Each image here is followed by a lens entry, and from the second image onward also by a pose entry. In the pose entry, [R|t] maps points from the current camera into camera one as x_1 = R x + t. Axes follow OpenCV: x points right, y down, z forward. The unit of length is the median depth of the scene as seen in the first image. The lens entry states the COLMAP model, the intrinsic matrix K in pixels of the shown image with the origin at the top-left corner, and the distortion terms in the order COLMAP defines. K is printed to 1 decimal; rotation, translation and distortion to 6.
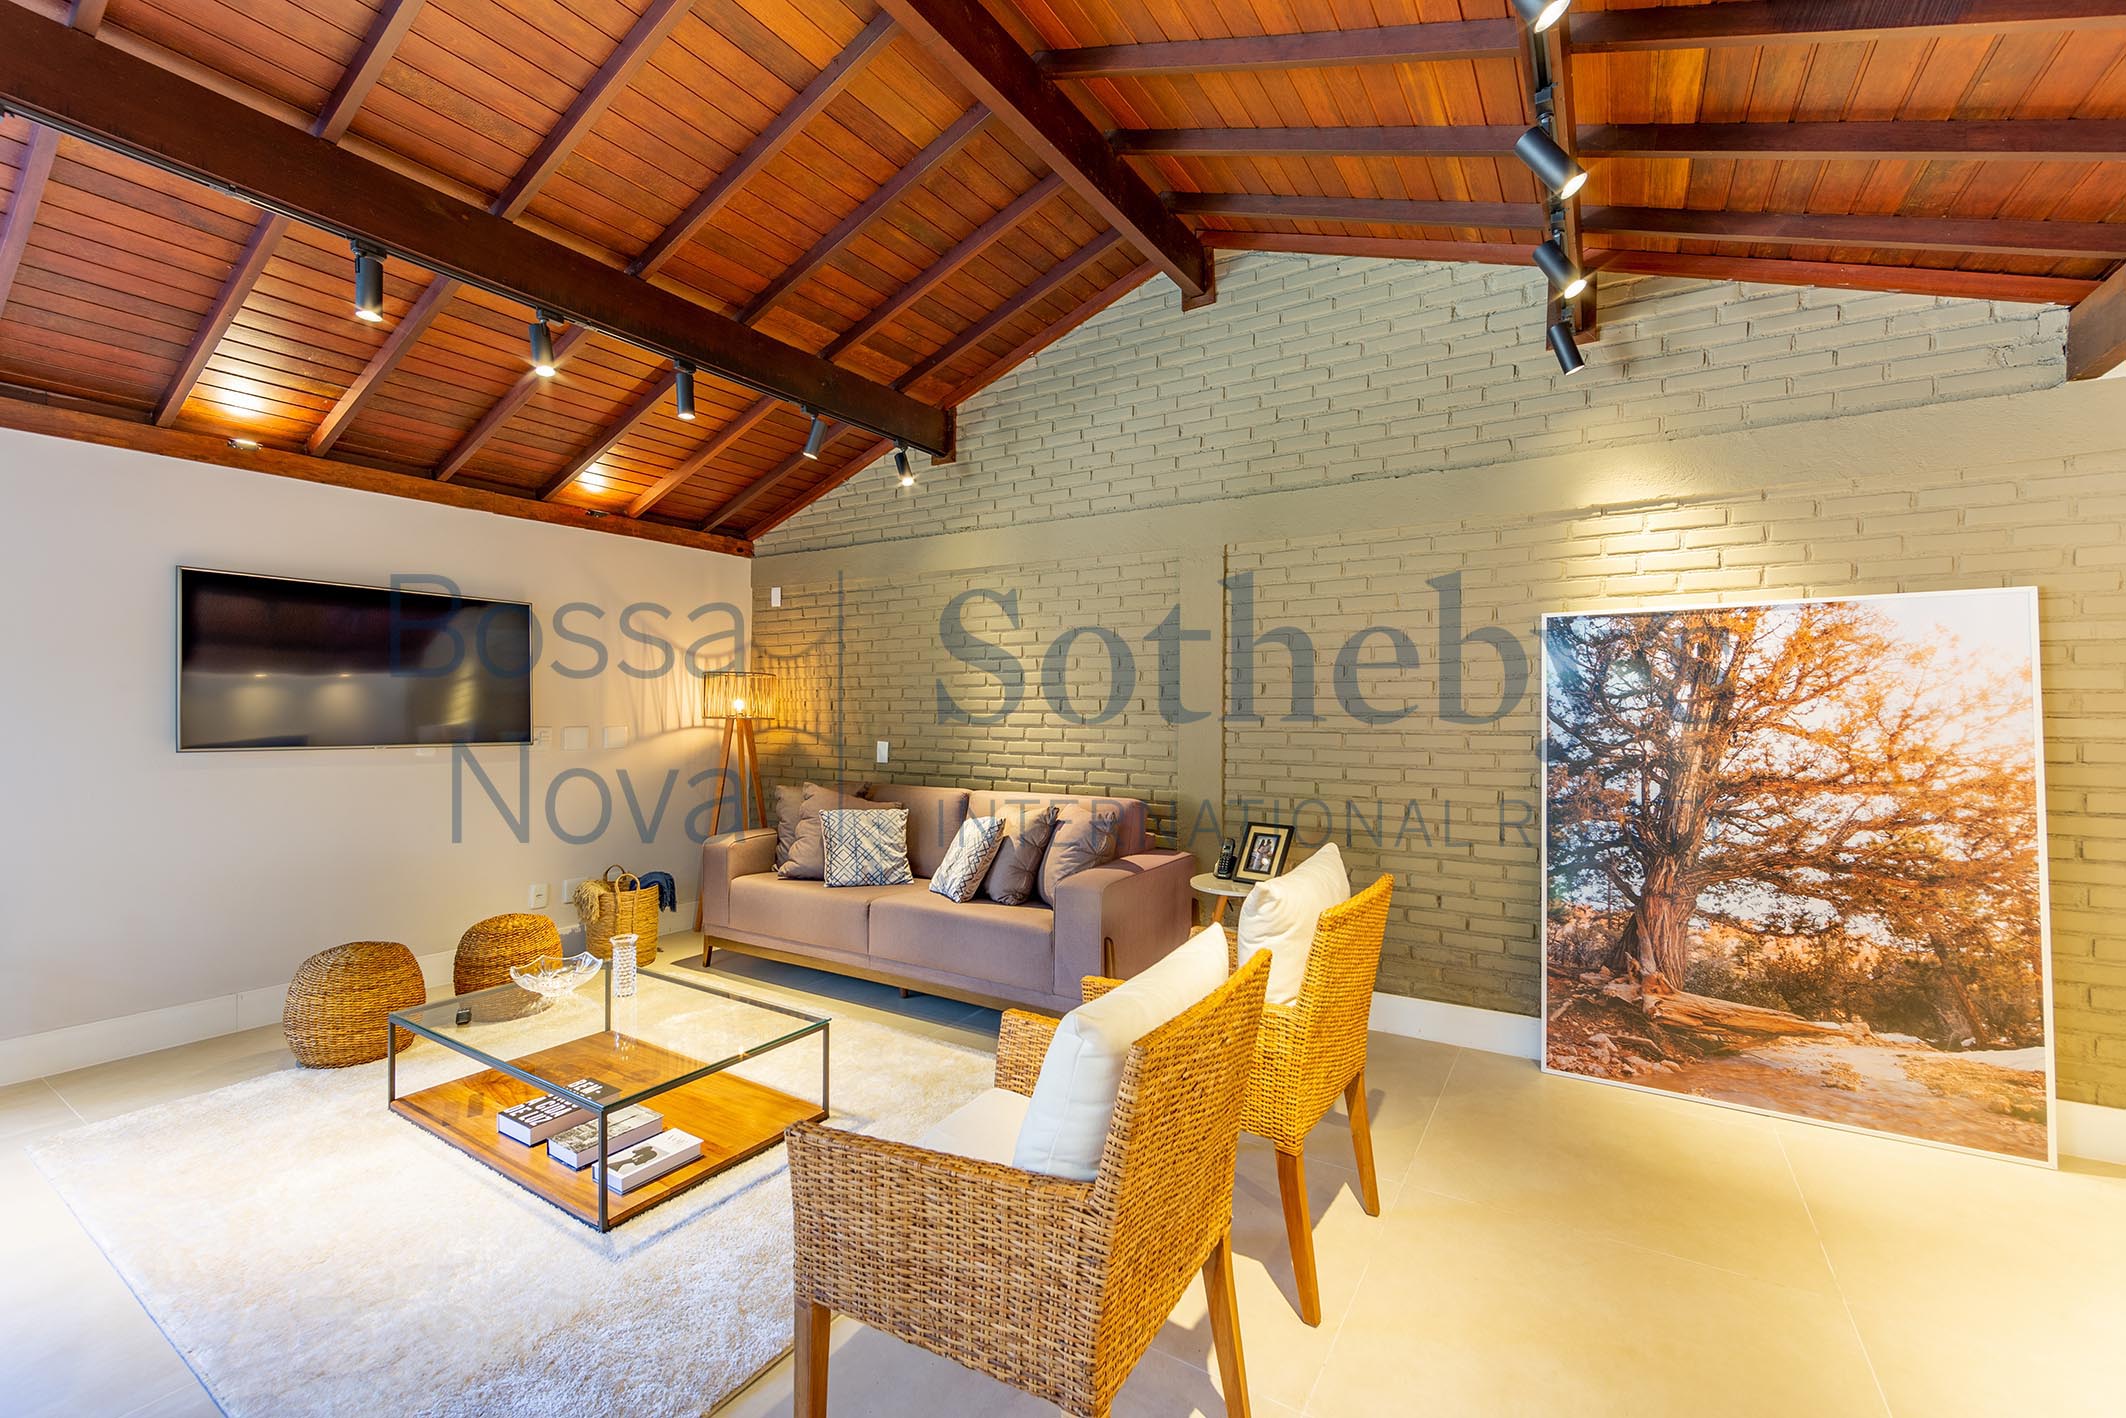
lens RADIAL K [[859.4, 0, 1064.4], [0, 859.4, 702.9], [0, 0, 1]] dist [0.001333, 0.000007]
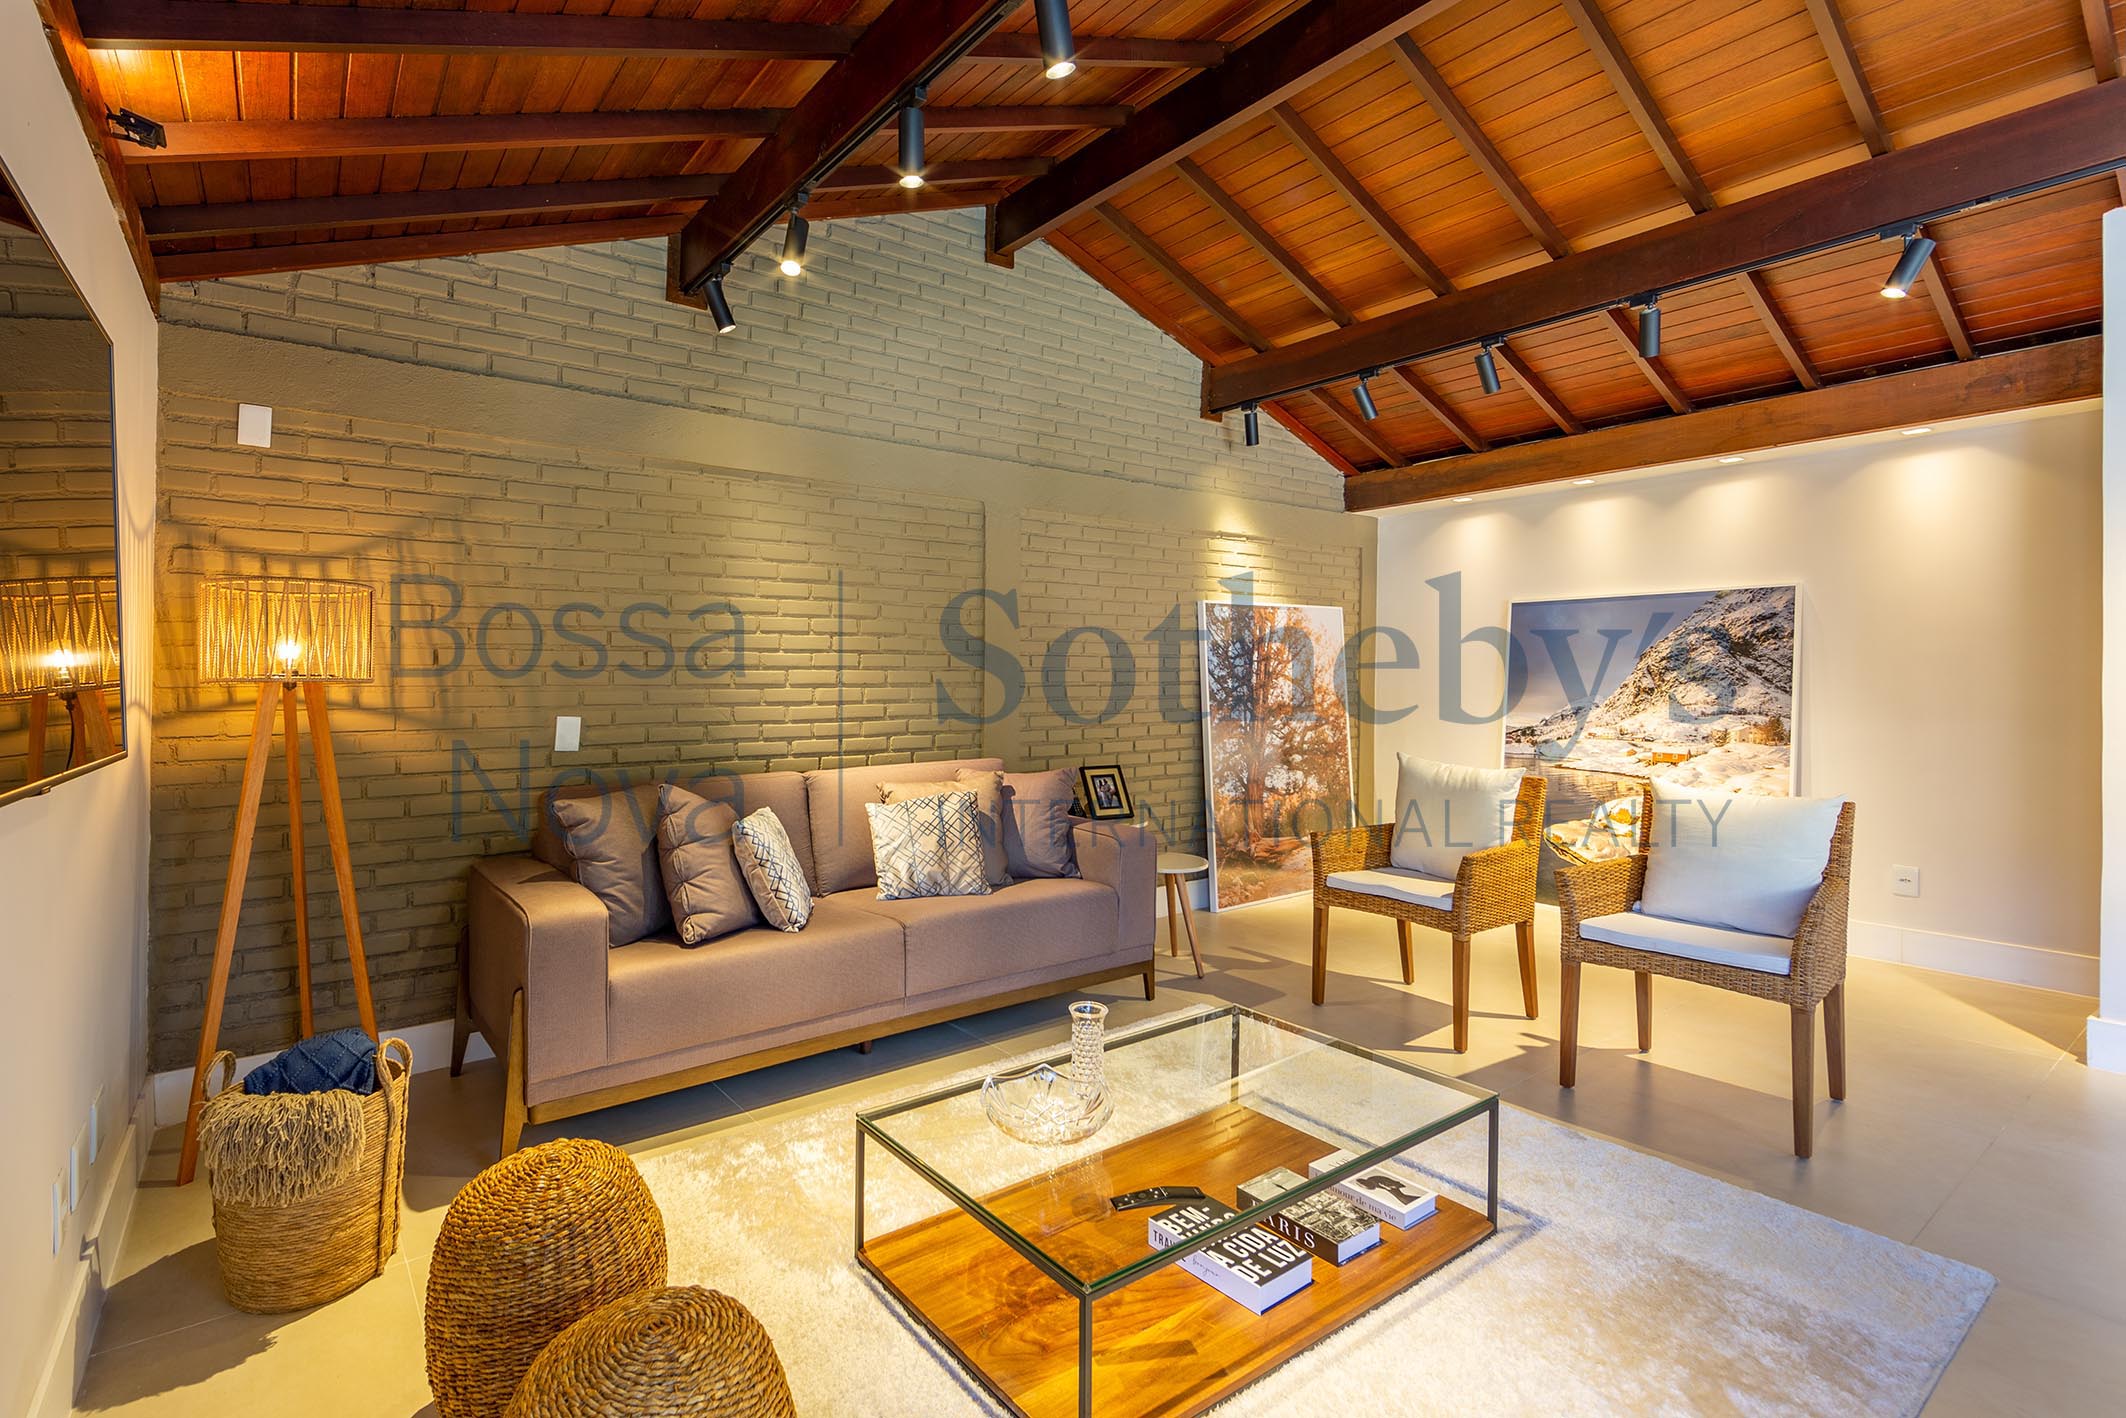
lens RADIAL K [[891.4, 0, 1064.3], [0, 891.4, 673.0], [0, 0, 1]] dist [0.000098, -0.000040]
pose [[0.413000, -0.003227, 0.910725, -0.780583], [-0.006071, 0.999962, 0.006296, 0.009422], [-0.910711, -0.008129, 0.412965, 0.508229]]
